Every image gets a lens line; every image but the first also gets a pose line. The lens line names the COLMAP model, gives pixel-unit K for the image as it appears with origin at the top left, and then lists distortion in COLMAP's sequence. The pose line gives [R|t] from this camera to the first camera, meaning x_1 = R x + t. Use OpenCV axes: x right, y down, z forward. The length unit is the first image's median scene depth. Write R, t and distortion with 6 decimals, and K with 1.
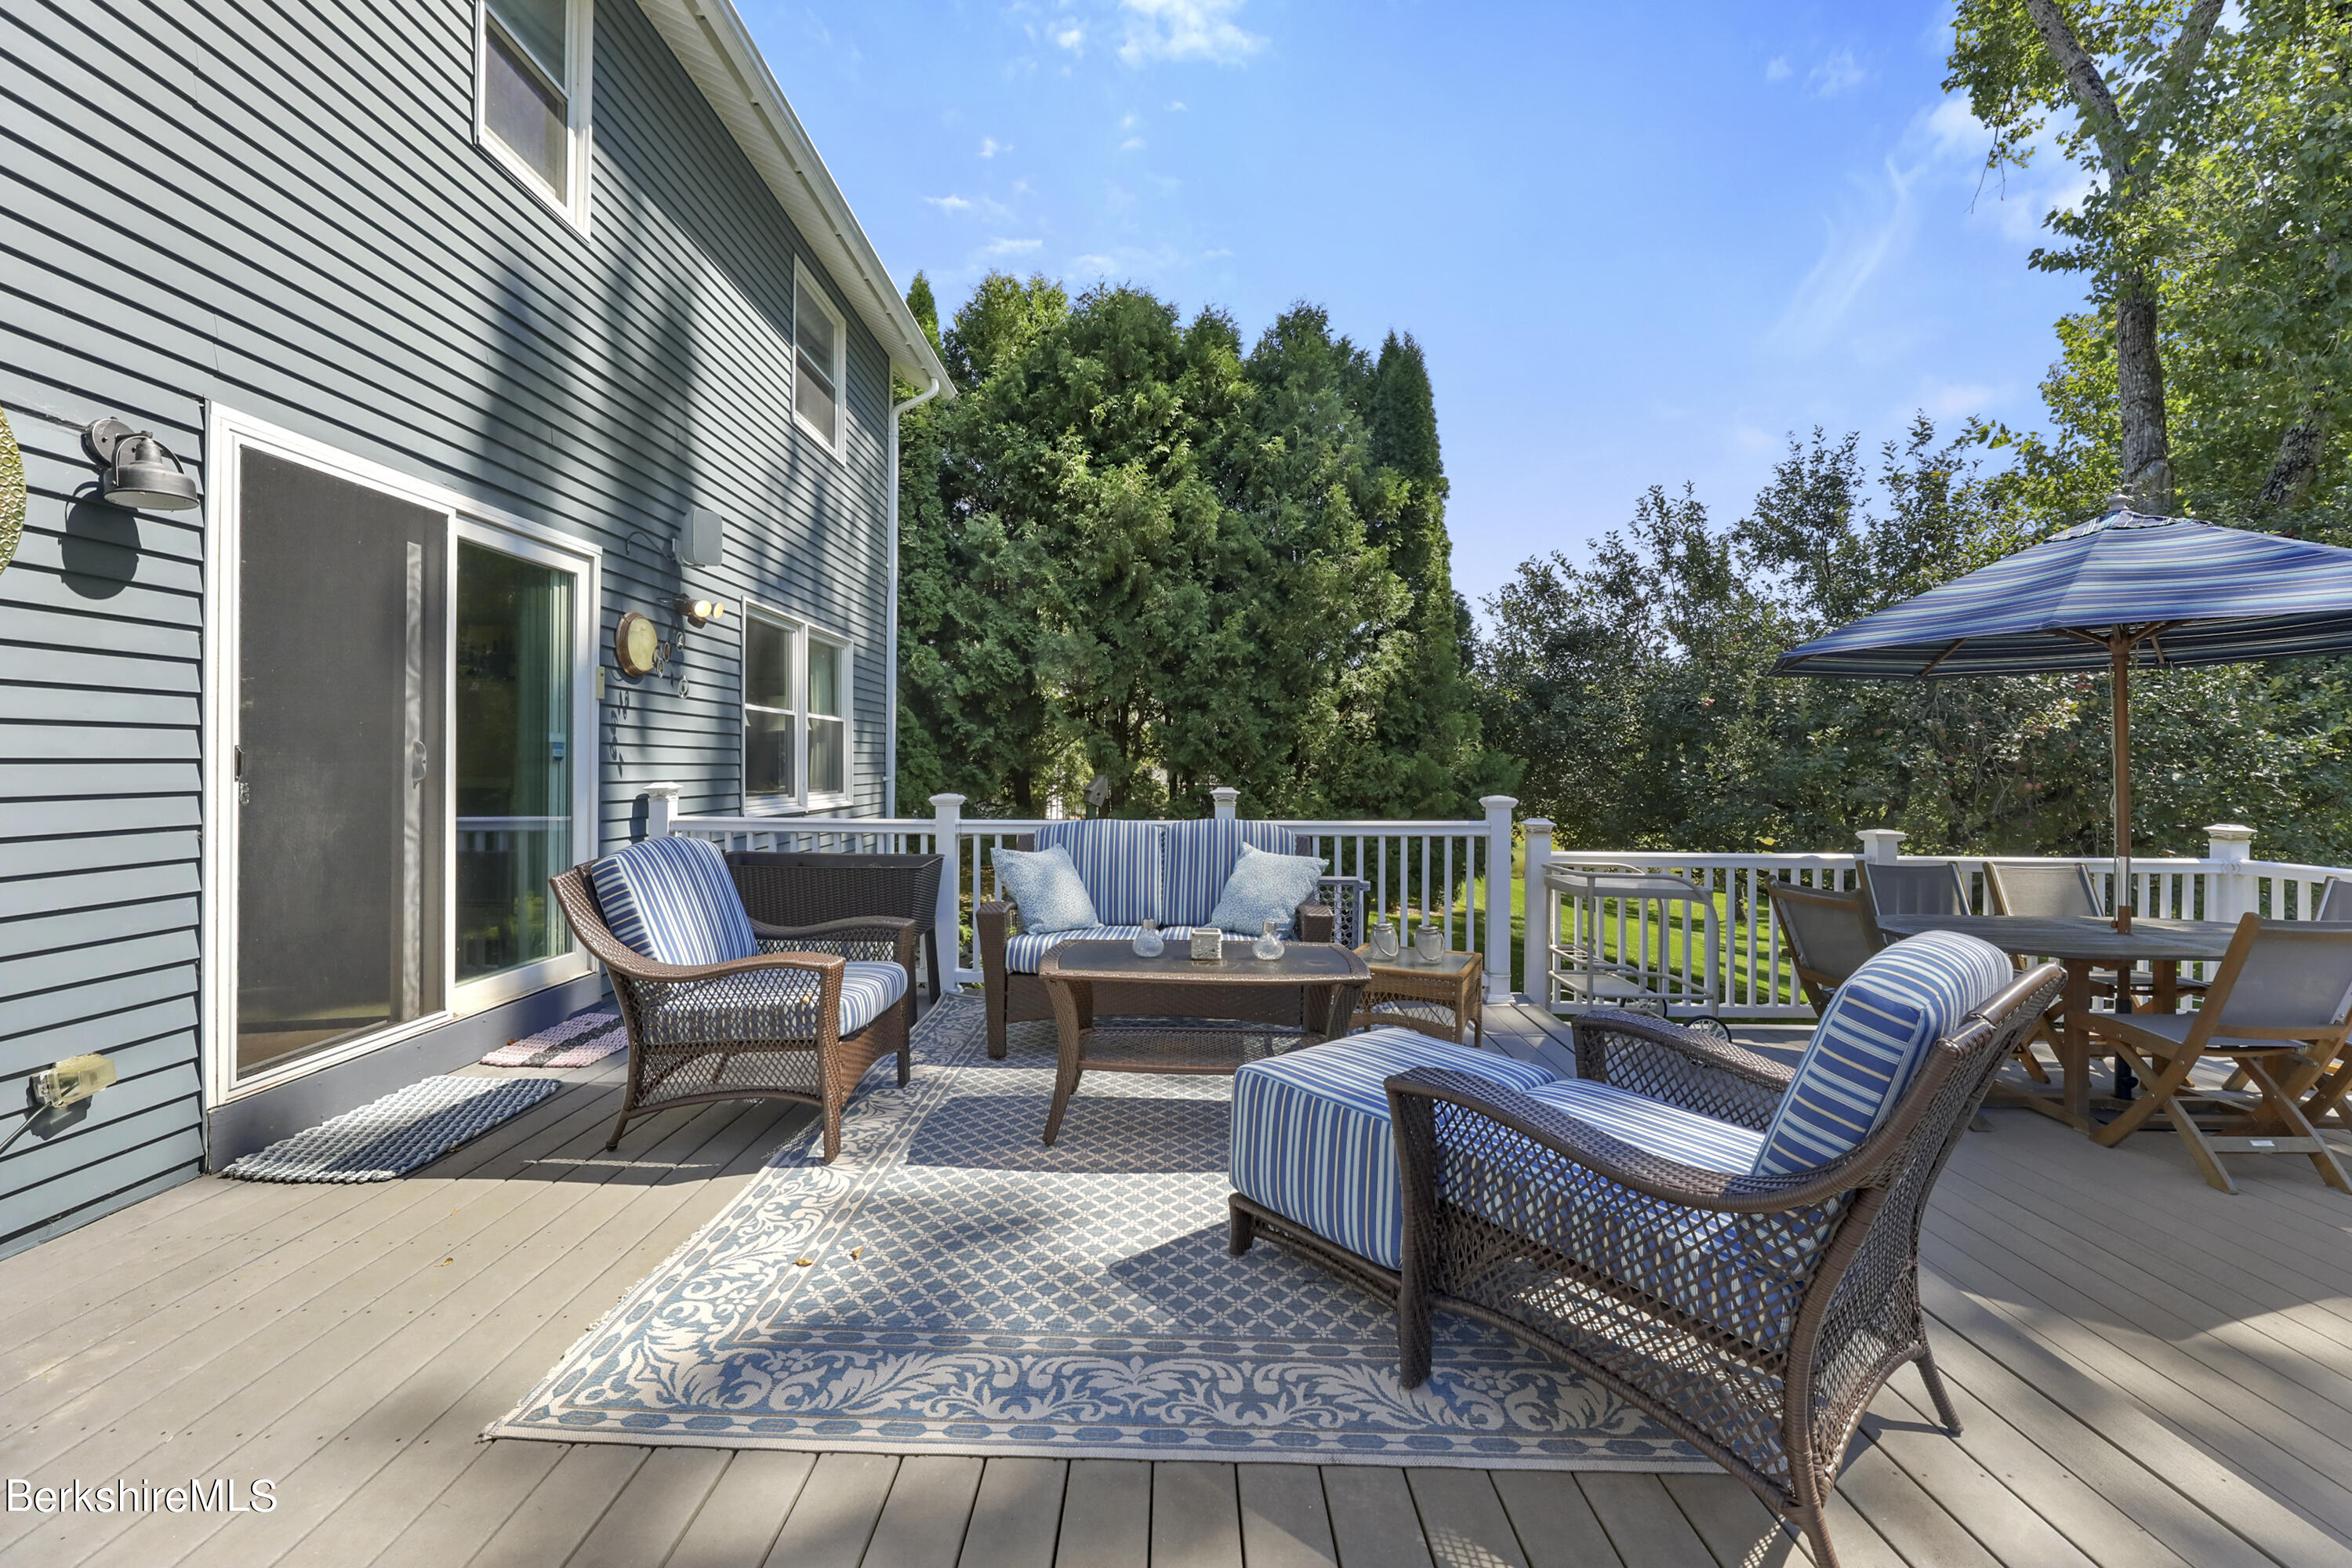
lens RADIAL K [[966.6, 0, 1169.9], [0, 966.6, 759.8], [0, 0, 1]] dist [0.003458, -0.003181]
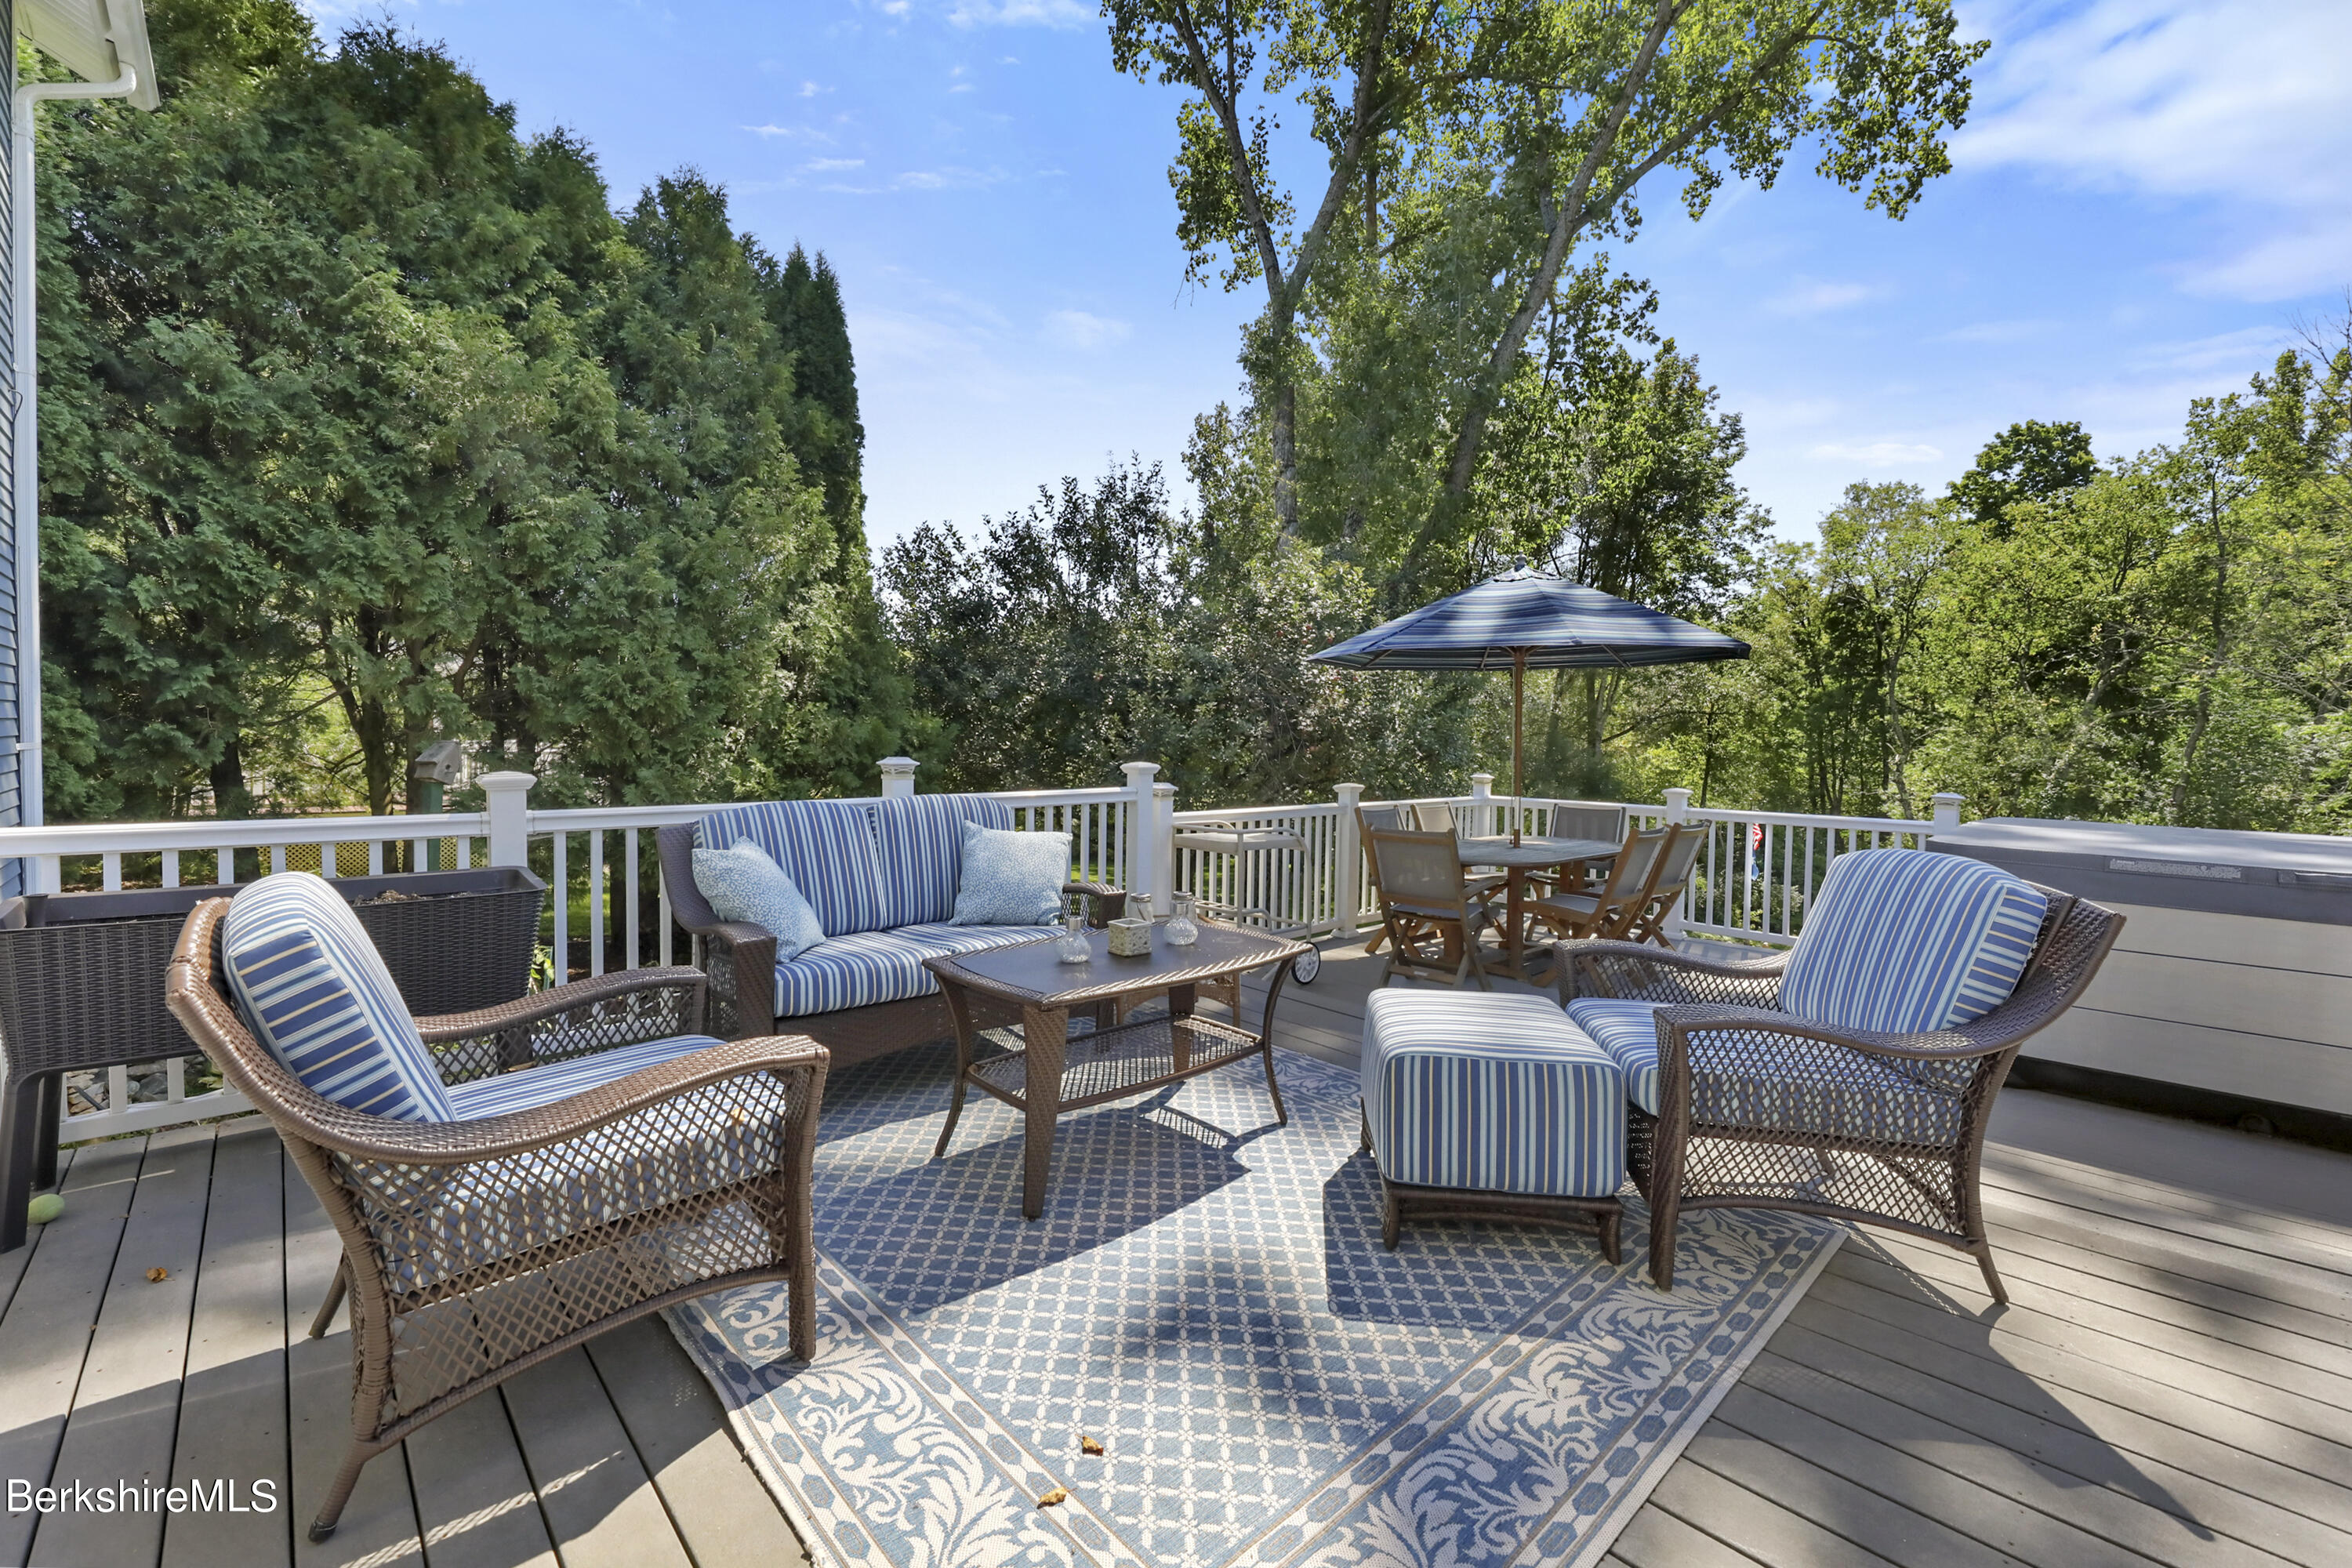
lens RADIAL K [[966.6, 0, 1173.6], [0, 966.6, 763.7], [0, 0, 1]] dist [0.003458, -0.003181]
pose [[0.722603, -0.016222, 0.691073, -0.174877], [-0.012213, 0.999269, 0.036227, 0.000264], [-0.691156, -0.034618, 0.721876, 0.112434]]
